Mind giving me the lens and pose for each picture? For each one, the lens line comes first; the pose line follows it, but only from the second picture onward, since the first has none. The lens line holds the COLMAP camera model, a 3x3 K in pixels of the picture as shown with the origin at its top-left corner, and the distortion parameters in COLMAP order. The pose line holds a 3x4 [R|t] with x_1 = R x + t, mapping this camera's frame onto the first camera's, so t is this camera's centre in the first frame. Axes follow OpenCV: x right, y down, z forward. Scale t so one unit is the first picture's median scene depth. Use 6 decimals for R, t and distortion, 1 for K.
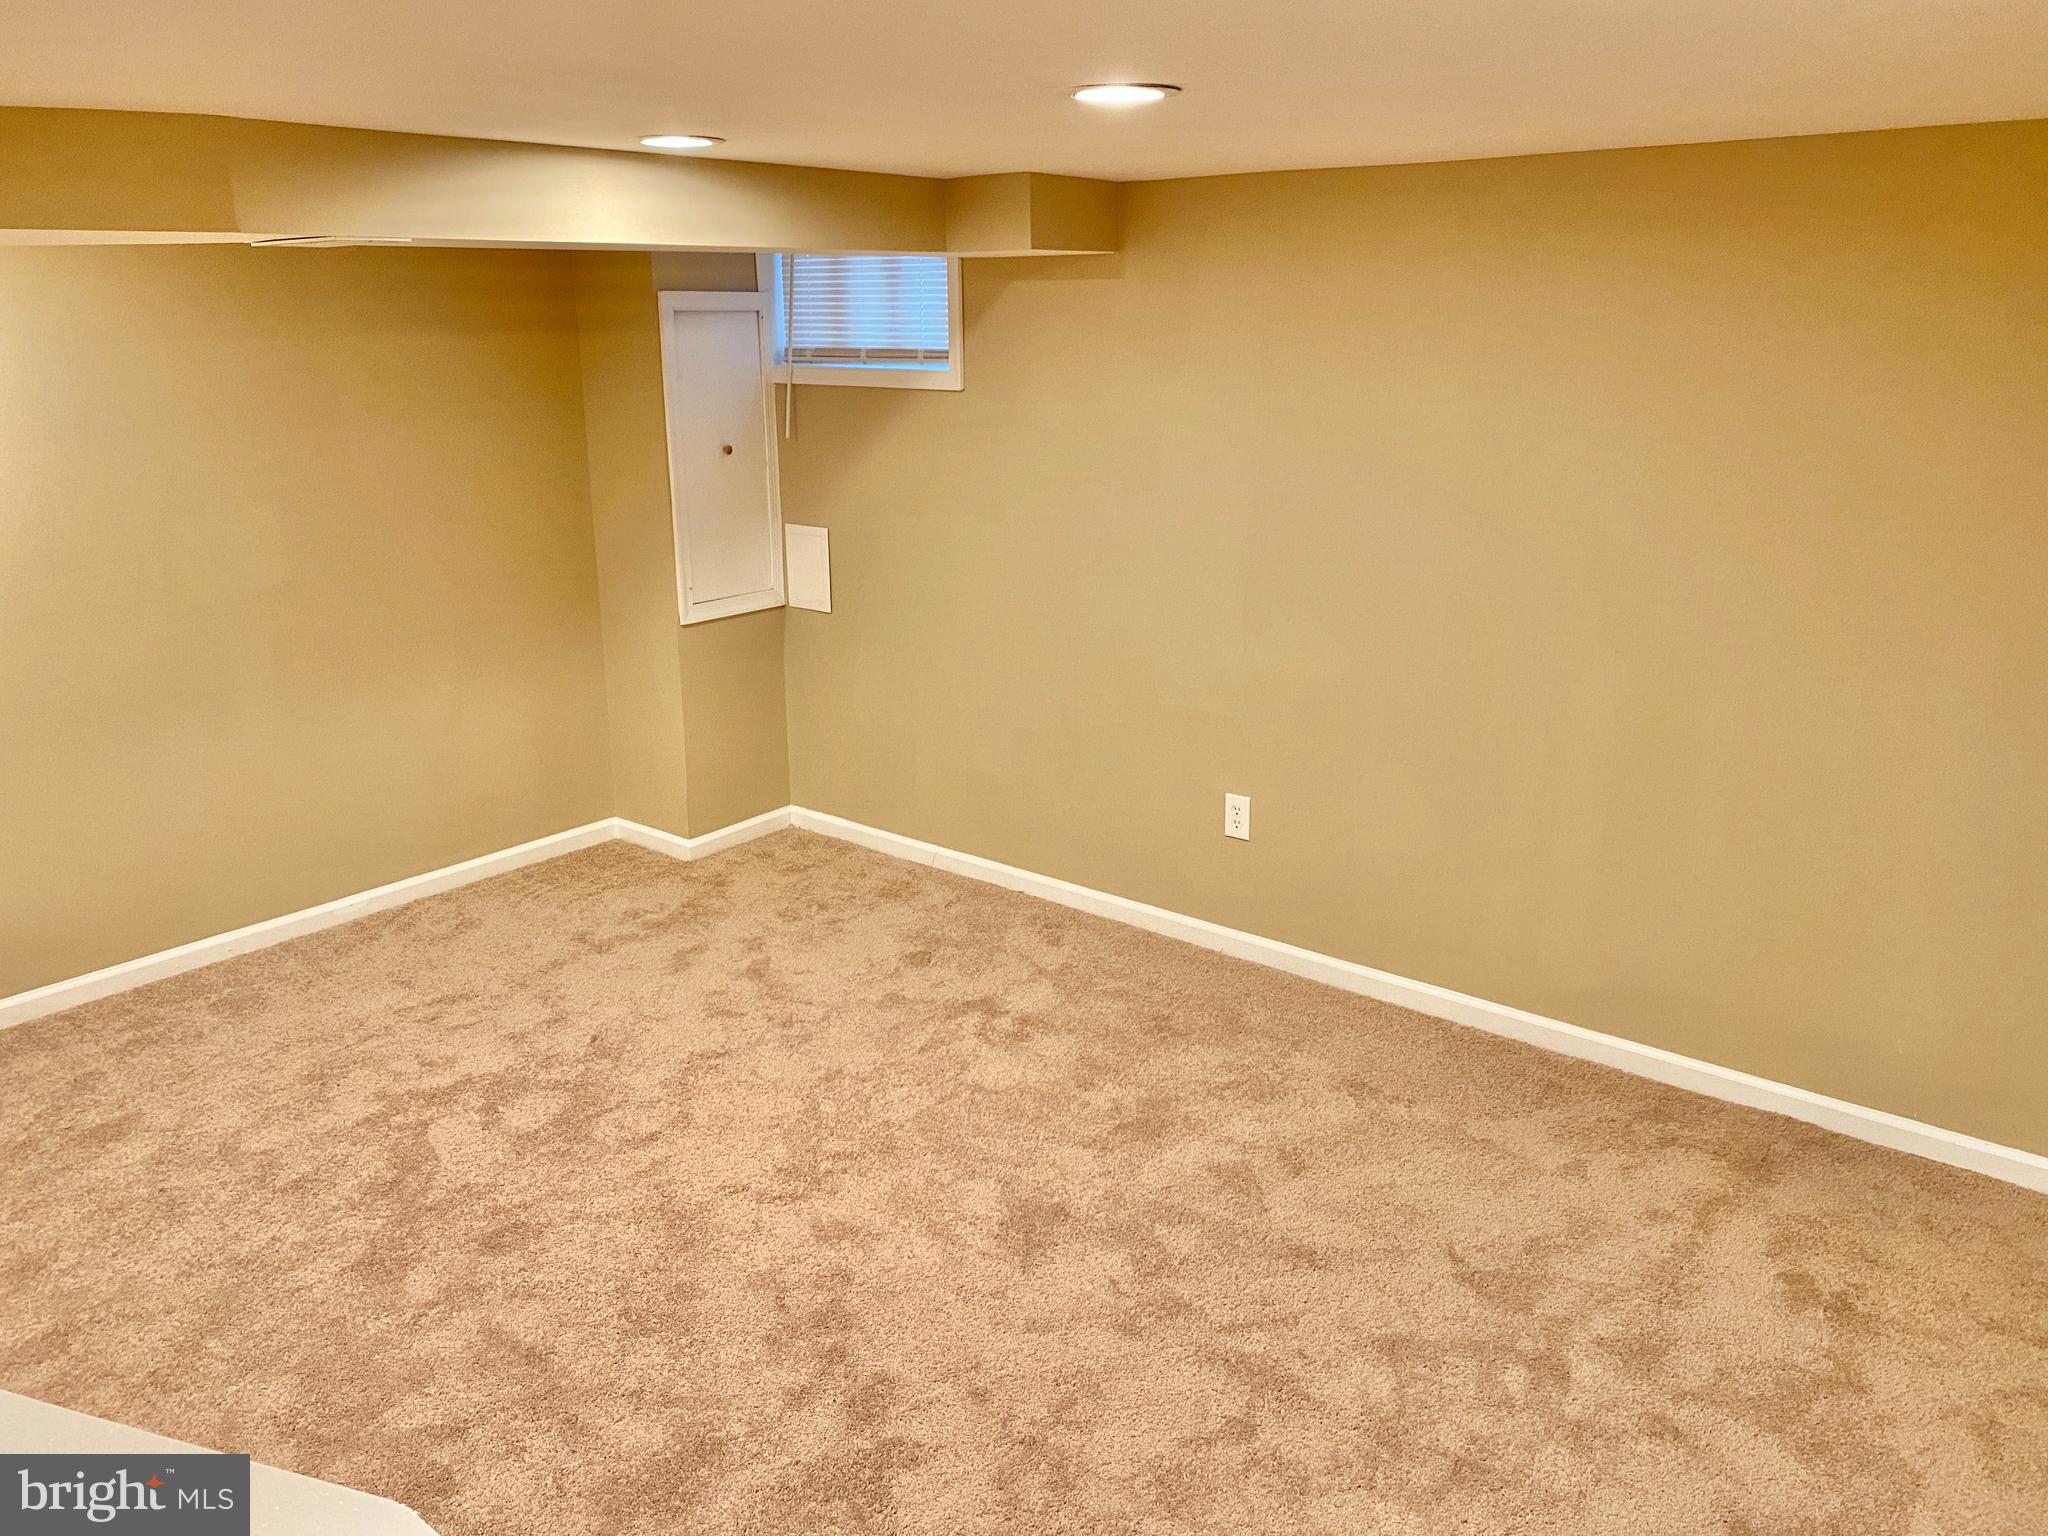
lens RADIAL K [[1546.8, 0, 1030.5], [0, 1546.8, 752.0], [0, 0, 1]] dist [0.058046, -0.077351]
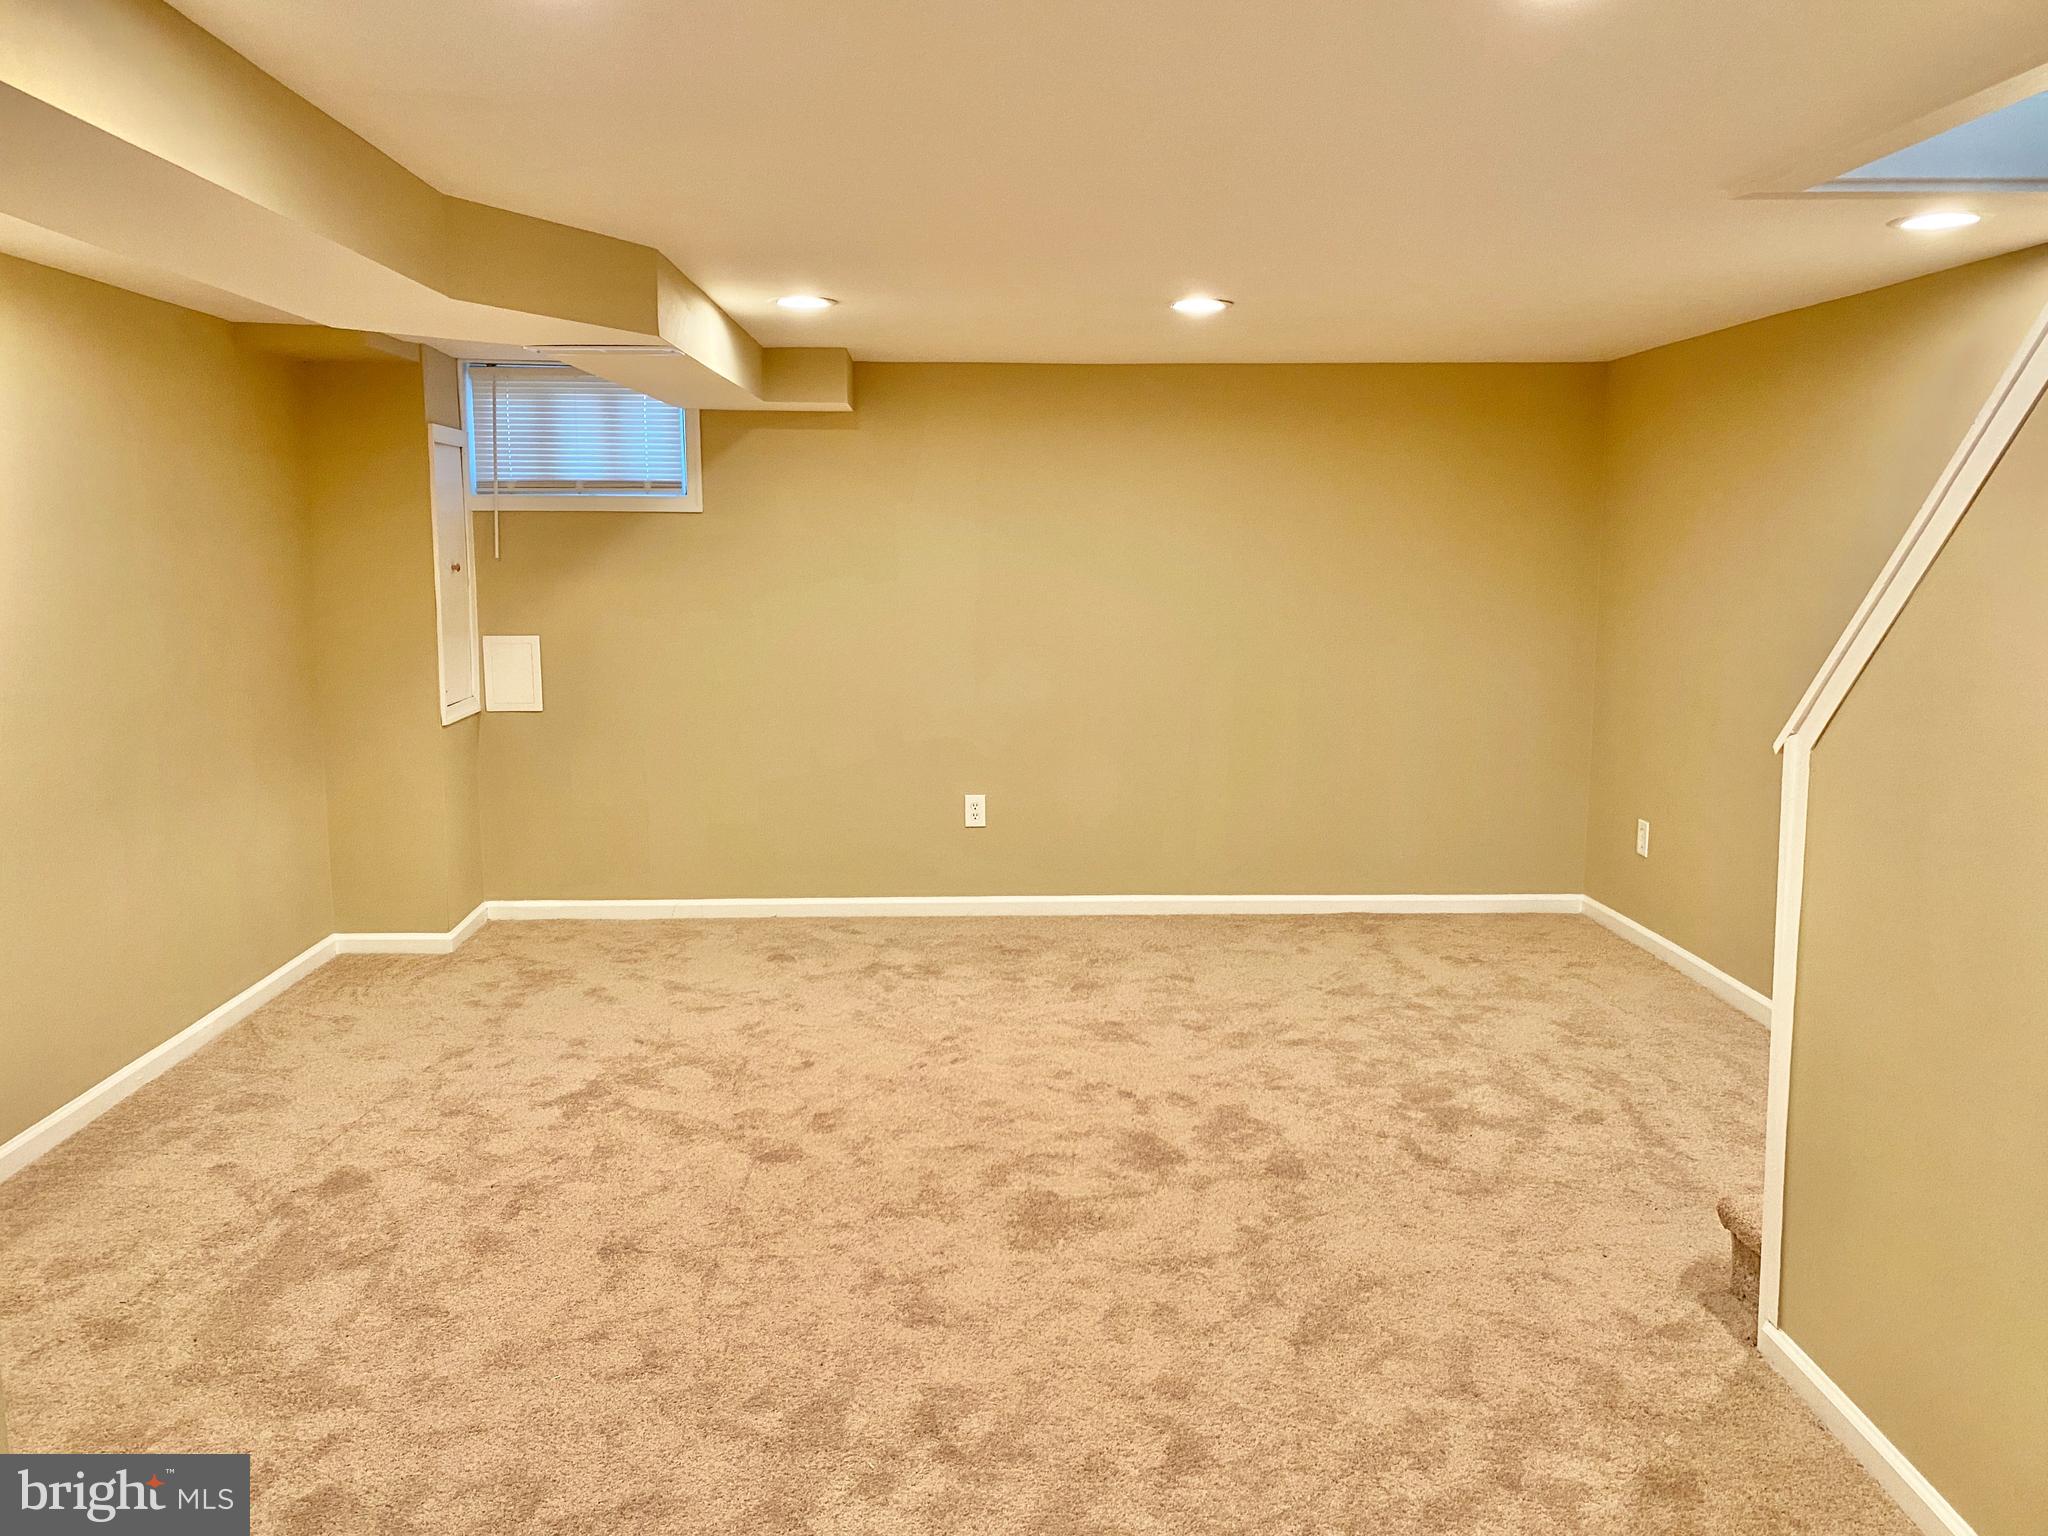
lens RADIAL K [[1546.8, 0, 1004.2], [0, 1546.8, 774.9], [0, 0, 1]] dist [0.058046, -0.077351]
pose [[0.756366, -0.094317, 0.647314, -0.770761], [0.174786, 0.982712, -0.061046, 0.103715], [-0.630366, 0.159314, 0.759775, -0.072509]]
